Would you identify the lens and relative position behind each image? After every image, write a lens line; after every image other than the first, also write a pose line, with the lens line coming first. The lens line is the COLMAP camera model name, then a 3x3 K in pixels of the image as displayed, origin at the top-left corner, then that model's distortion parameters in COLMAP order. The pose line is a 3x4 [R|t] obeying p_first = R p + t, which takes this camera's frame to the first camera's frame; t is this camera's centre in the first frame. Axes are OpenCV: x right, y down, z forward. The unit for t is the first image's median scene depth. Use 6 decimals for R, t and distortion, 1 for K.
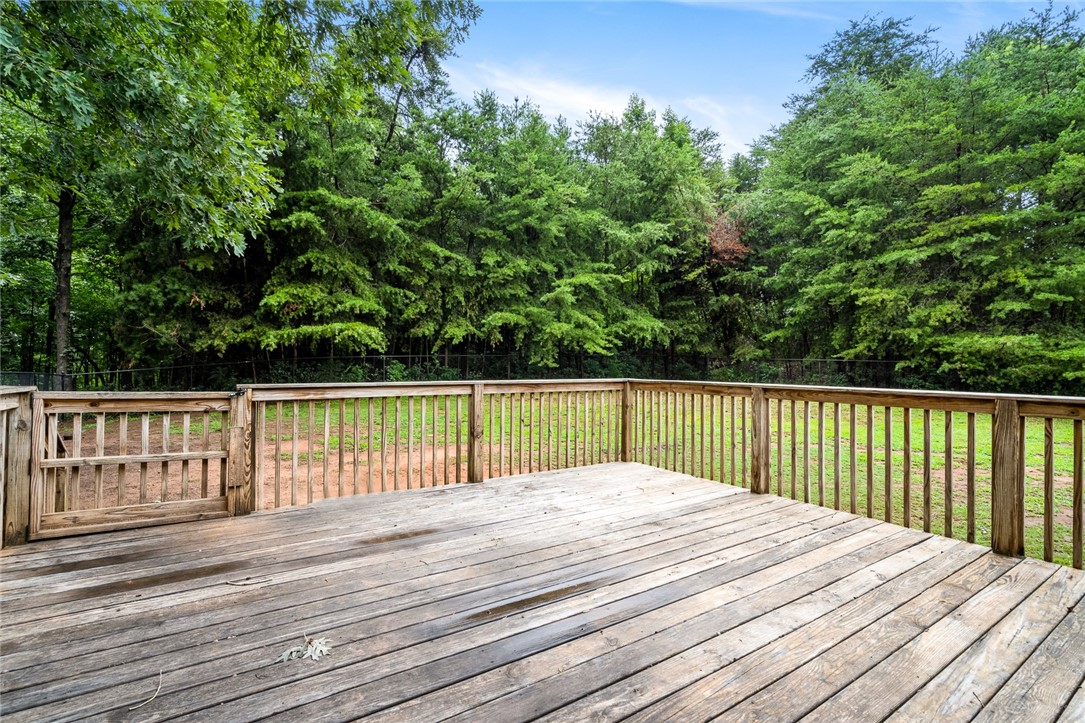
lens RADIAL K [[490.1, 0, 538.6], [0, 490.1, 360.2], [0, 0, 1]] dist [-0.005383, 0.000864]
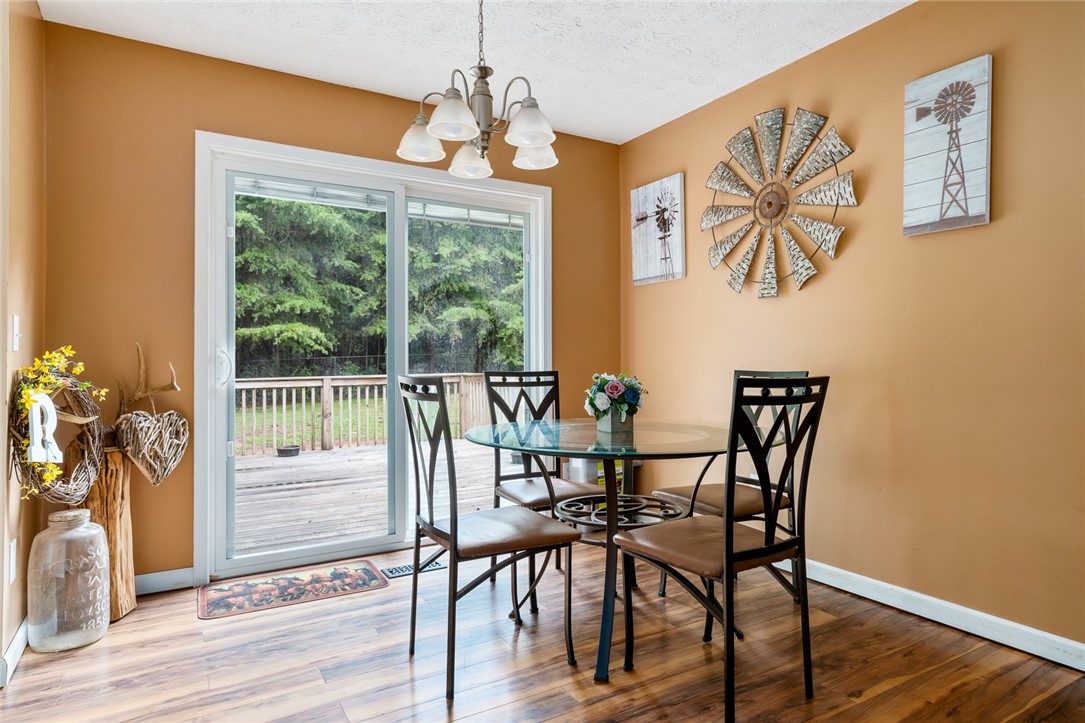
lens RADIAL K [[626.8, 0, 550.4], [0, 626.8, 356.8], [0, 0, 1]] dist [0.000668, -0.000486]
pose [[0.999261, -0.019265, -0.033250, 0.145281], [0.019228, 0.999814, -0.001432, 0.000642], [0.033271, 0.000791, 0.999446, -0.189326]]
